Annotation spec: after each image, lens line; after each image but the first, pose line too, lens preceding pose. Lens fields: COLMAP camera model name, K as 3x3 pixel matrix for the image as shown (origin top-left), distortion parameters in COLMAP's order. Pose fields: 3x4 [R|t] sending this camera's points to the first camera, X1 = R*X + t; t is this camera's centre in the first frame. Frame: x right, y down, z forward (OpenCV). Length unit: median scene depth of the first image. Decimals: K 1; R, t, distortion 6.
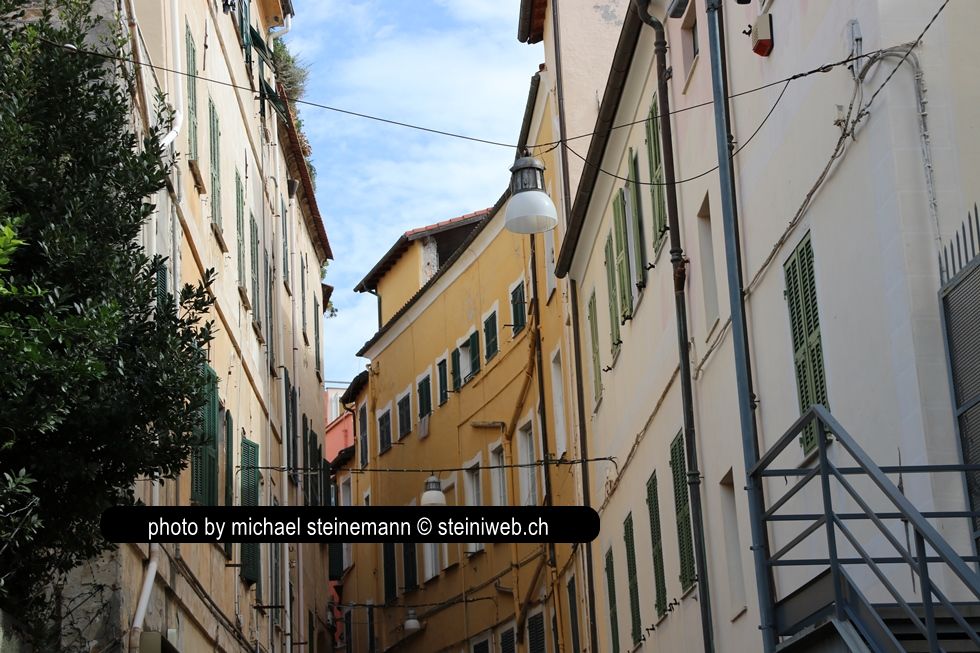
lens RADIAL K [[2294.9, 0, 488.0], [0, 2294.9, 360.3], [0, 0, 1]] dist [0.562763, 0.211384]
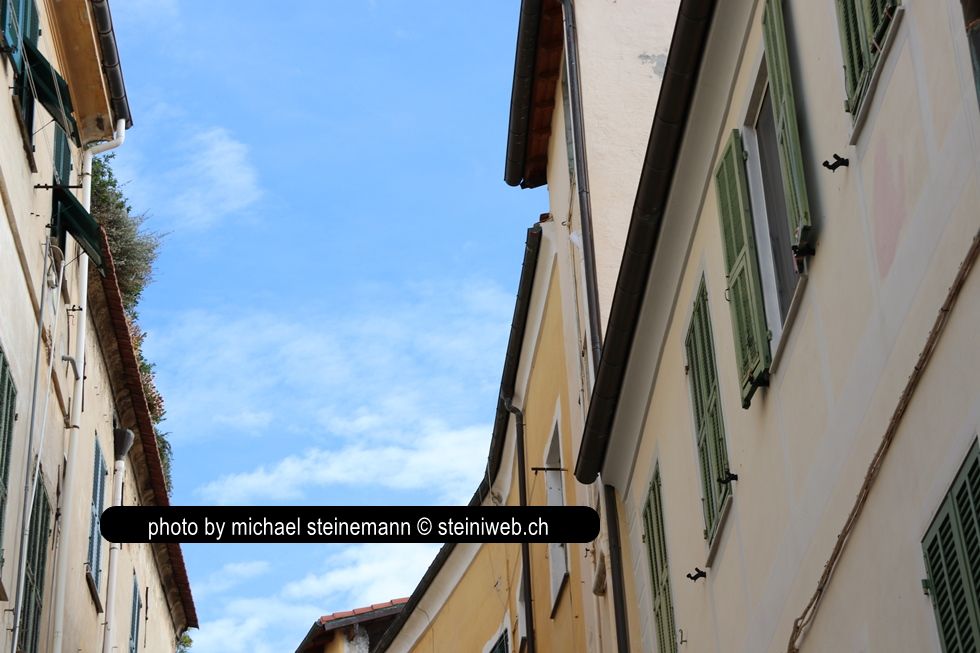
lens RADIAL K [[2294.9, 0, 488.0], [0, 2294.9, 360.3], [0, 0, 1]] dist [0.562763, 0.211384]
pose [[0.999766, 0.016747, 0.013718, 0.000988], [-0.011761, 0.952178, -0.305319, 0.091750], [-0.018175, 0.305086, 0.952151, 0.445608]]
